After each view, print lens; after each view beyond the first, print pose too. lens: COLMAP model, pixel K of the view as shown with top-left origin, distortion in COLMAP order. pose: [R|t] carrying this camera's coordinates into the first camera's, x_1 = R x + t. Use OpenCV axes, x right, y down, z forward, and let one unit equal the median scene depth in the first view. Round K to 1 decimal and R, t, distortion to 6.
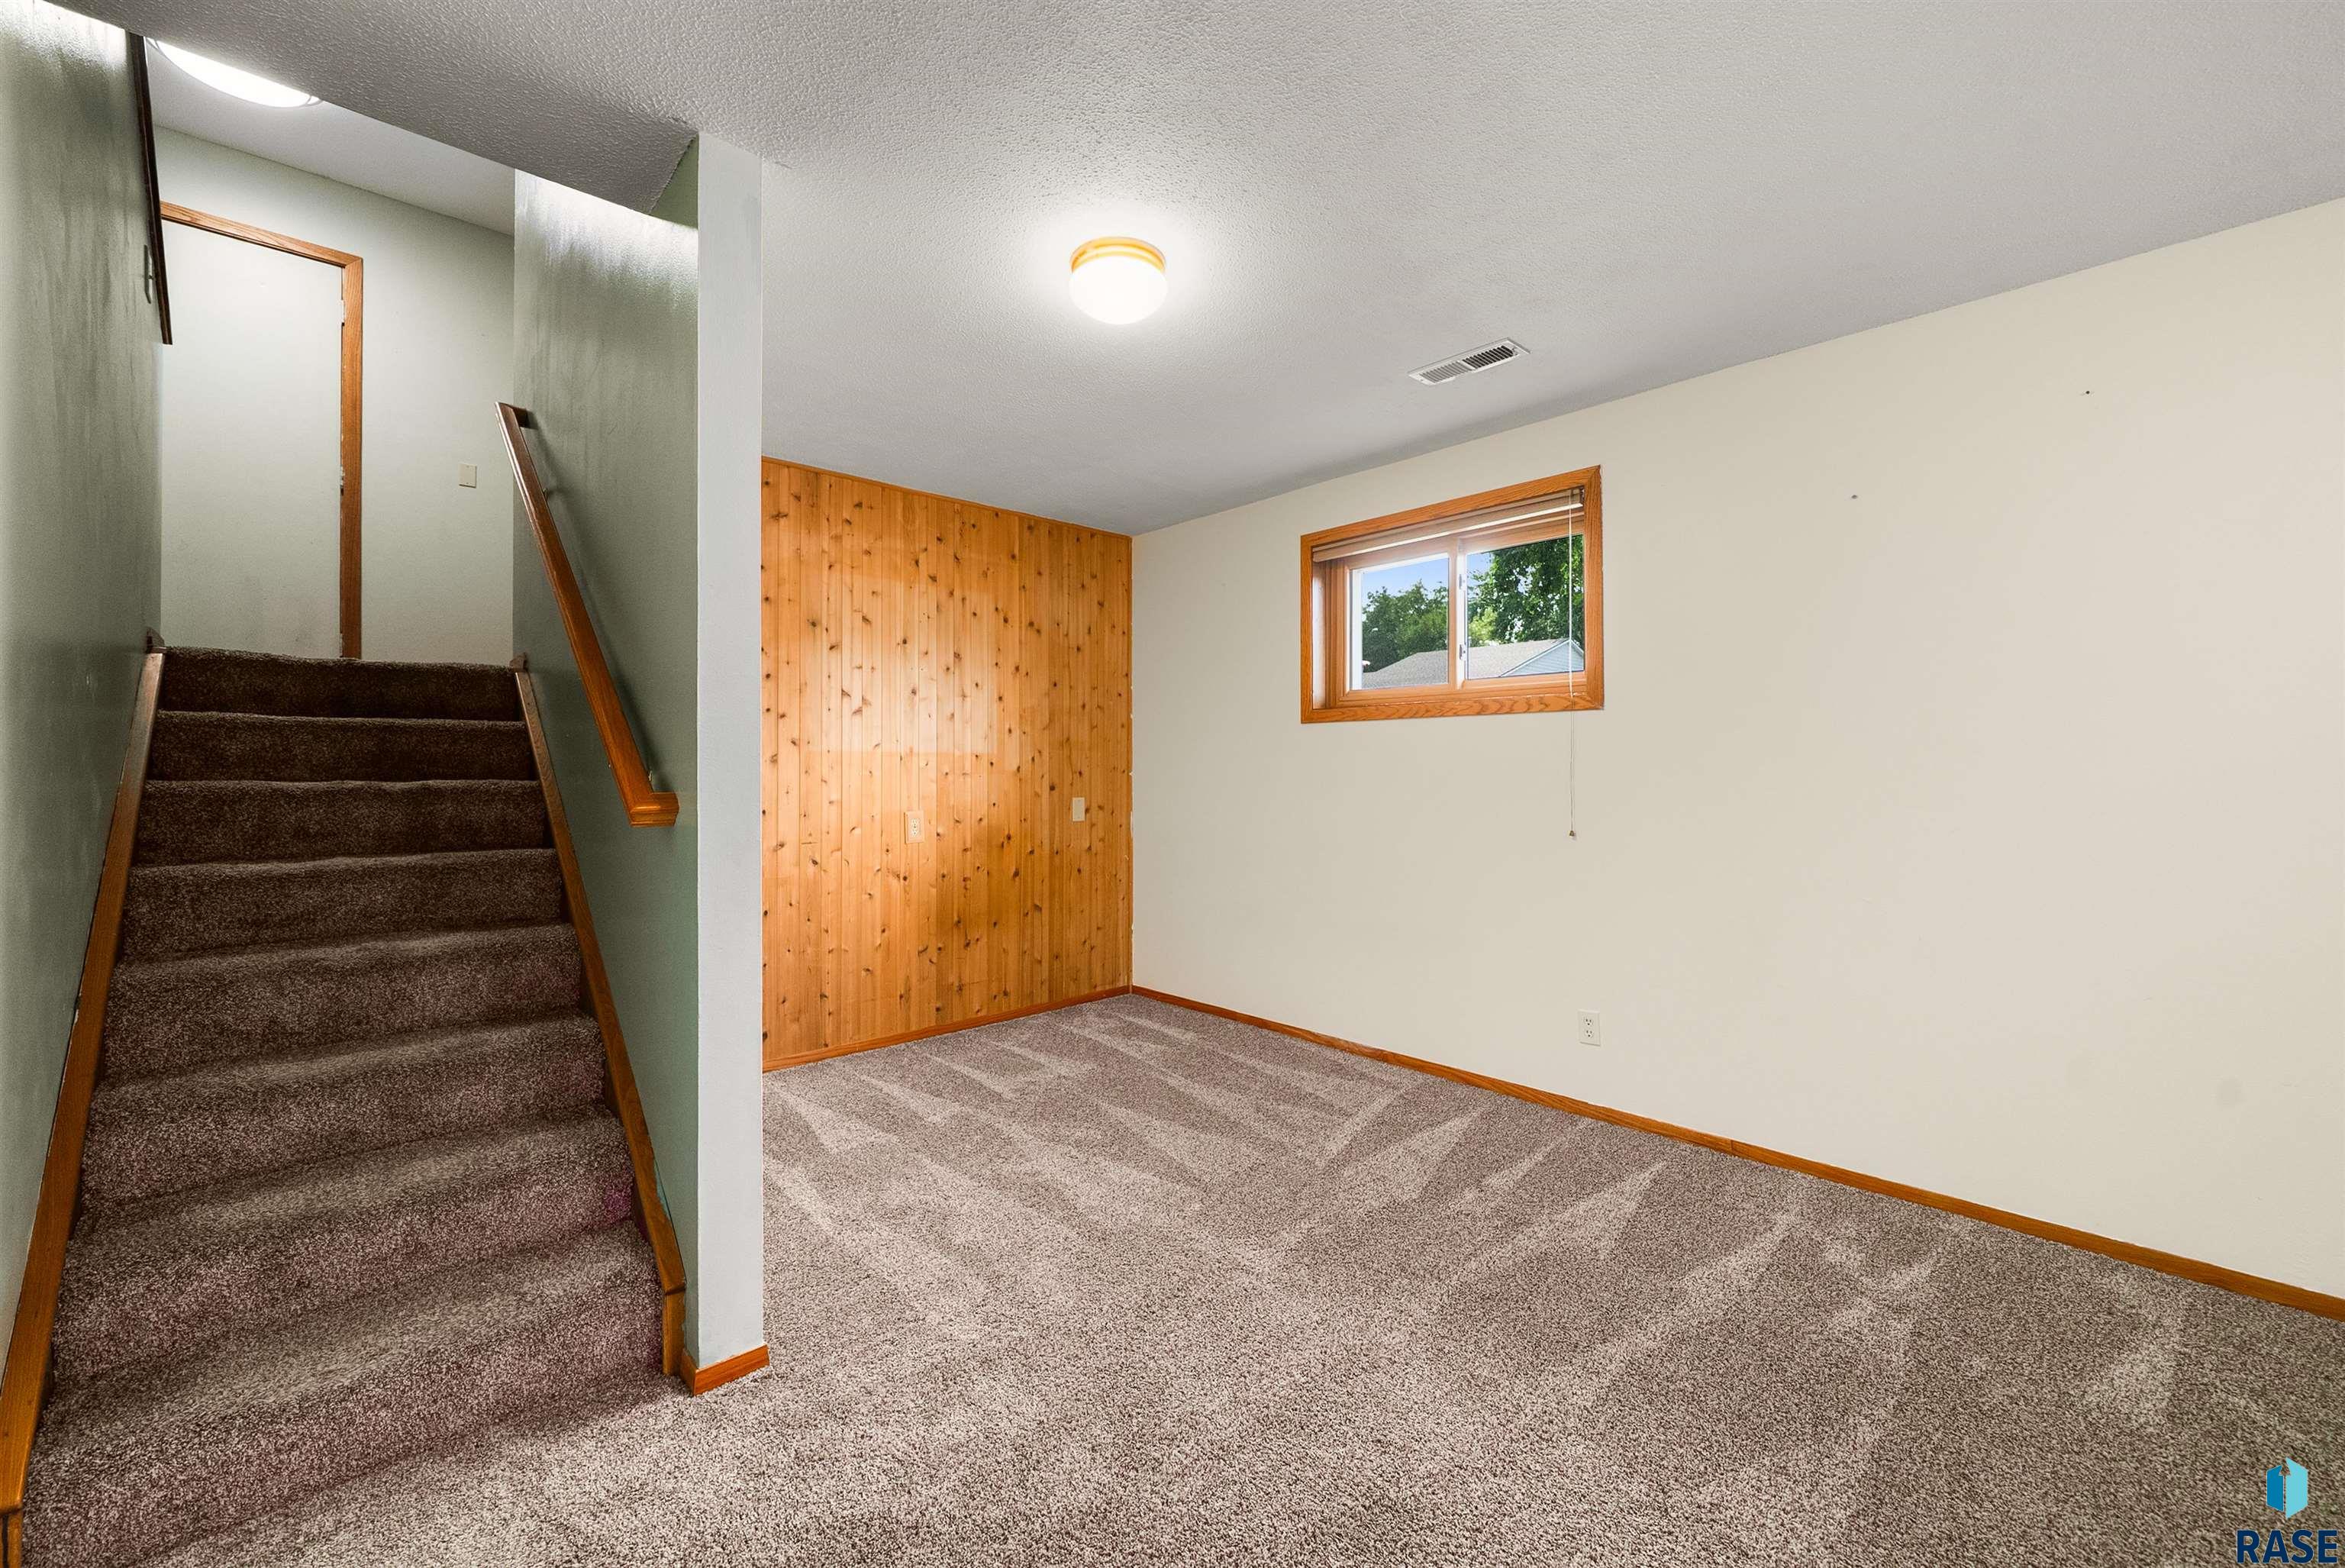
lens RADIAL K [[944.4, 0, 1168.6], [0, 944.4, 760.5], [0, 0, 1]] dist [-0.000415, -0.000219]
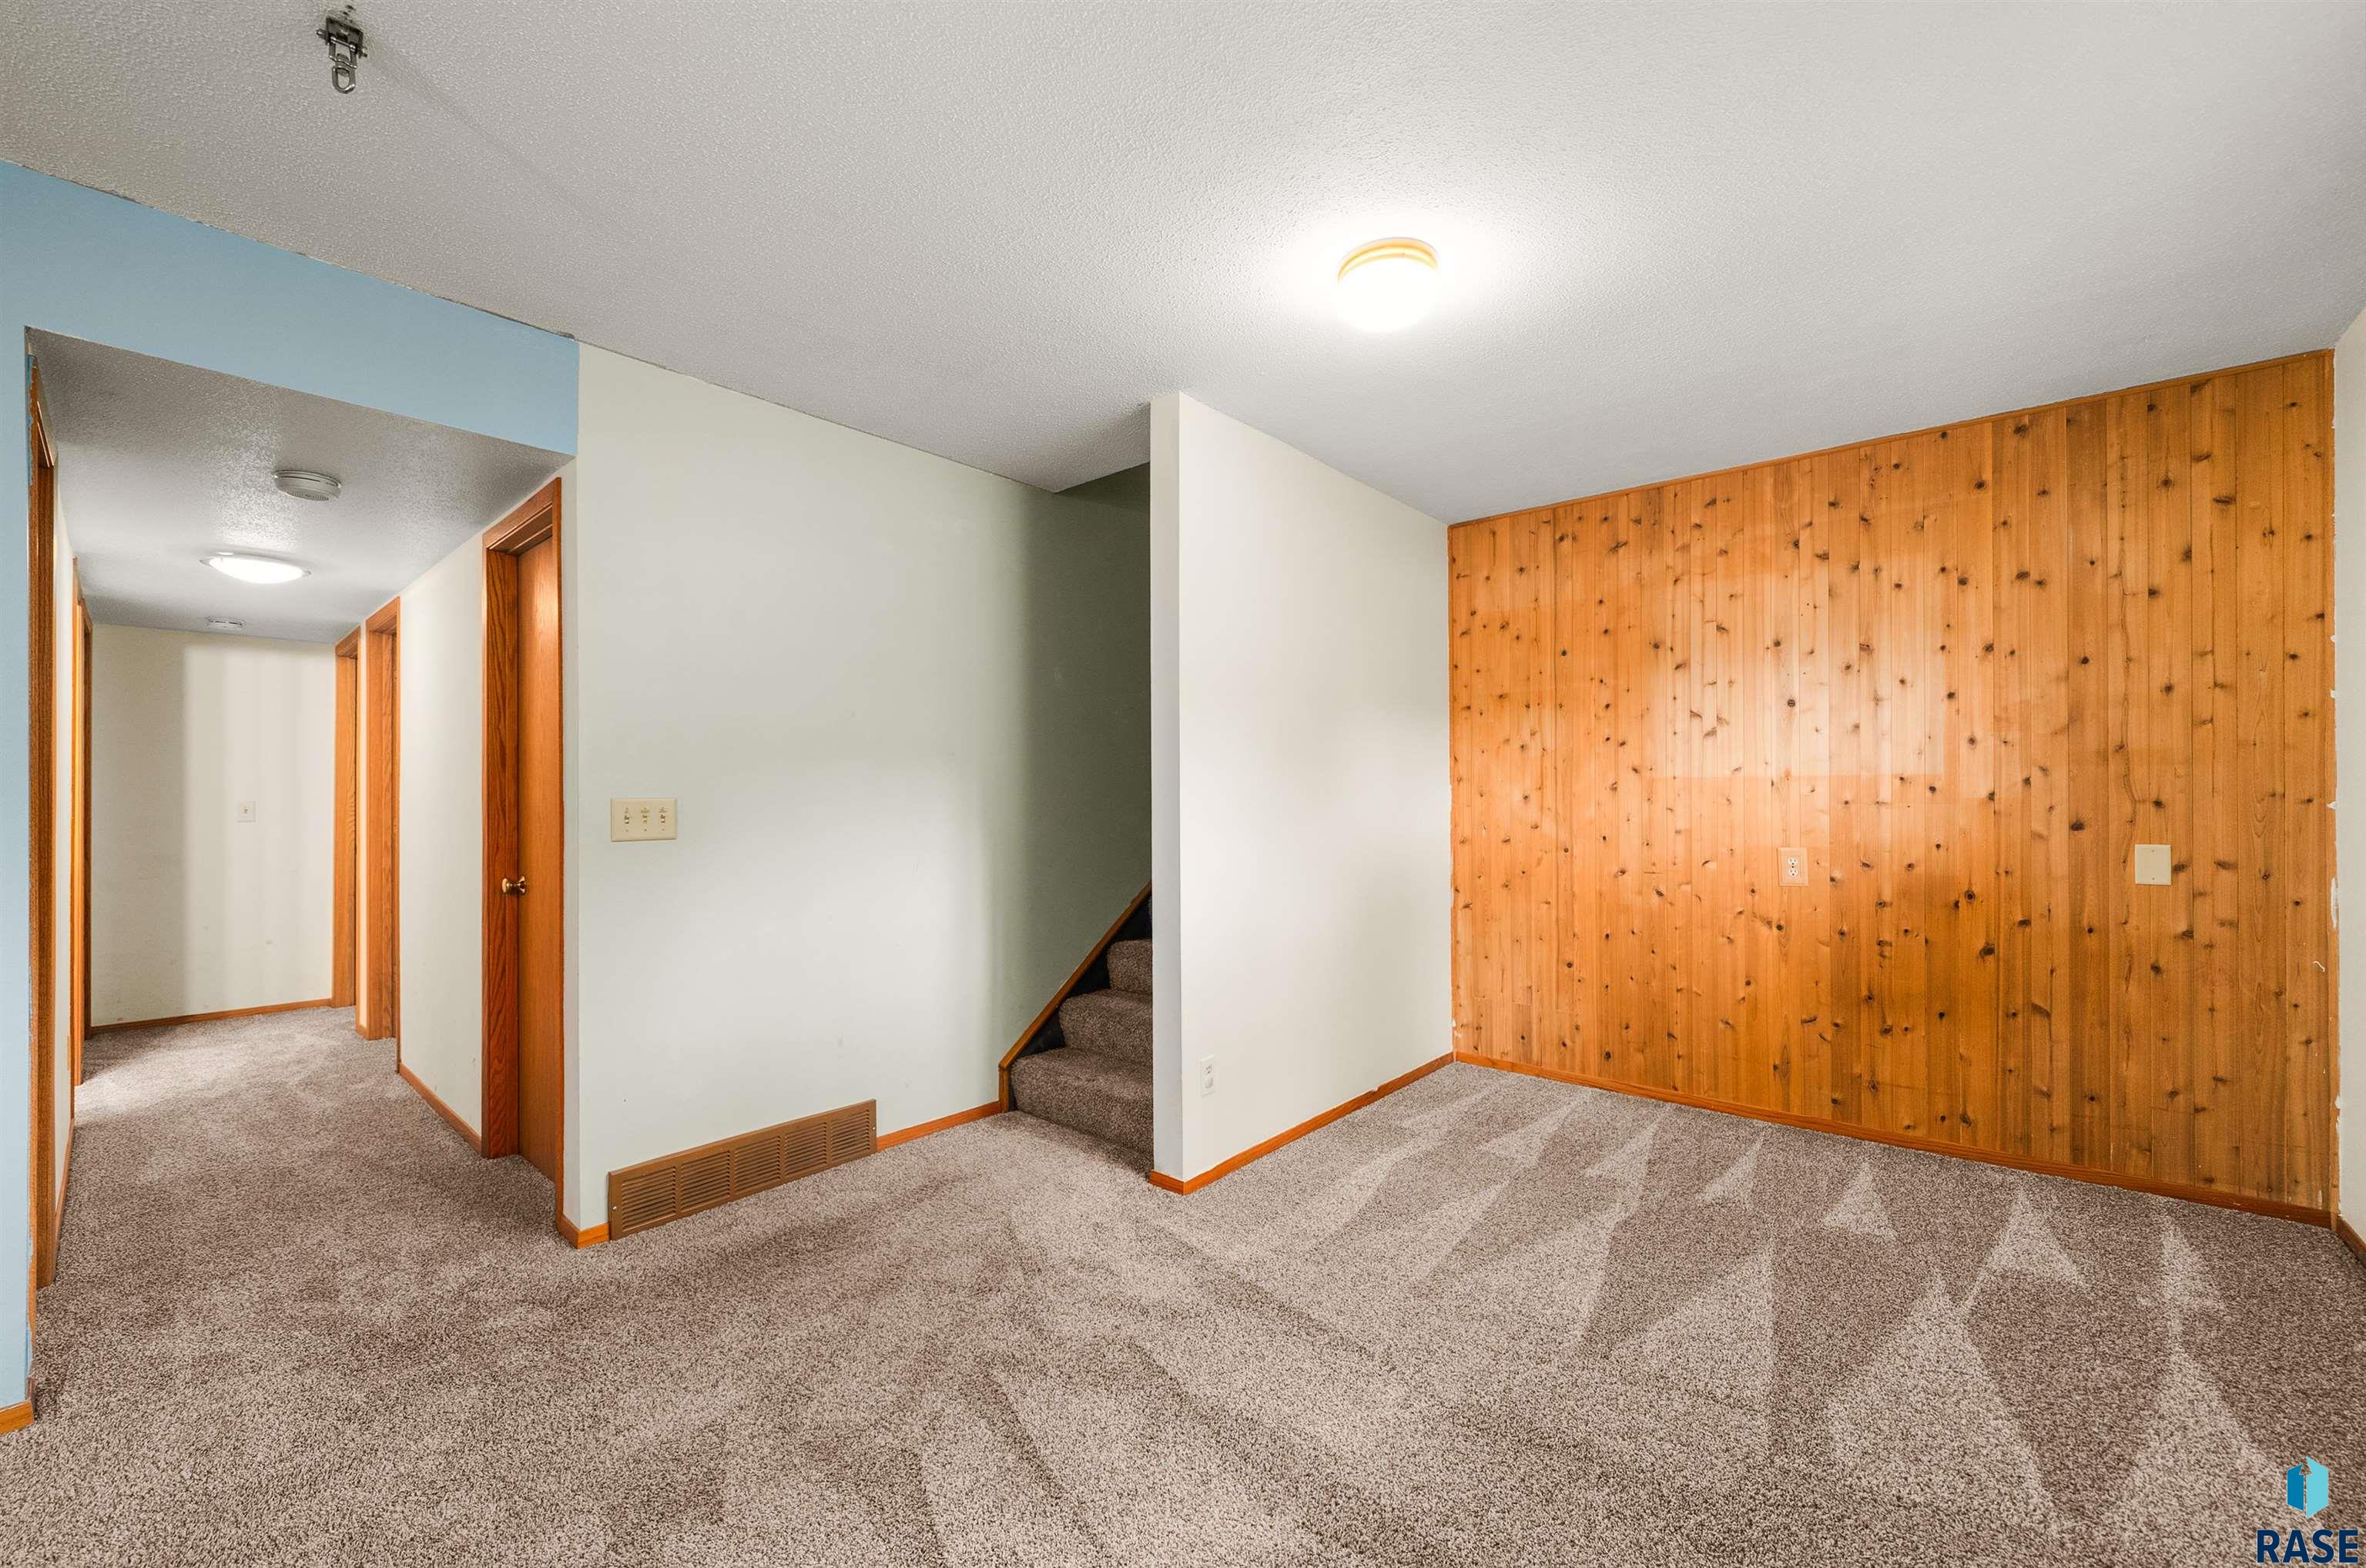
lens RADIAL K [[931.7, 0, 1178.7], [0, 931.7, 791.6], [0, 0, 1]] dist [-0.000886, -0.000132]
pose [[0.112071, -0.003995, -0.993692, 0.478484], [0.011469, 0.999931, -0.002727, 0.000871], [0.993634, -0.011091, 0.112109, 0.379999]]
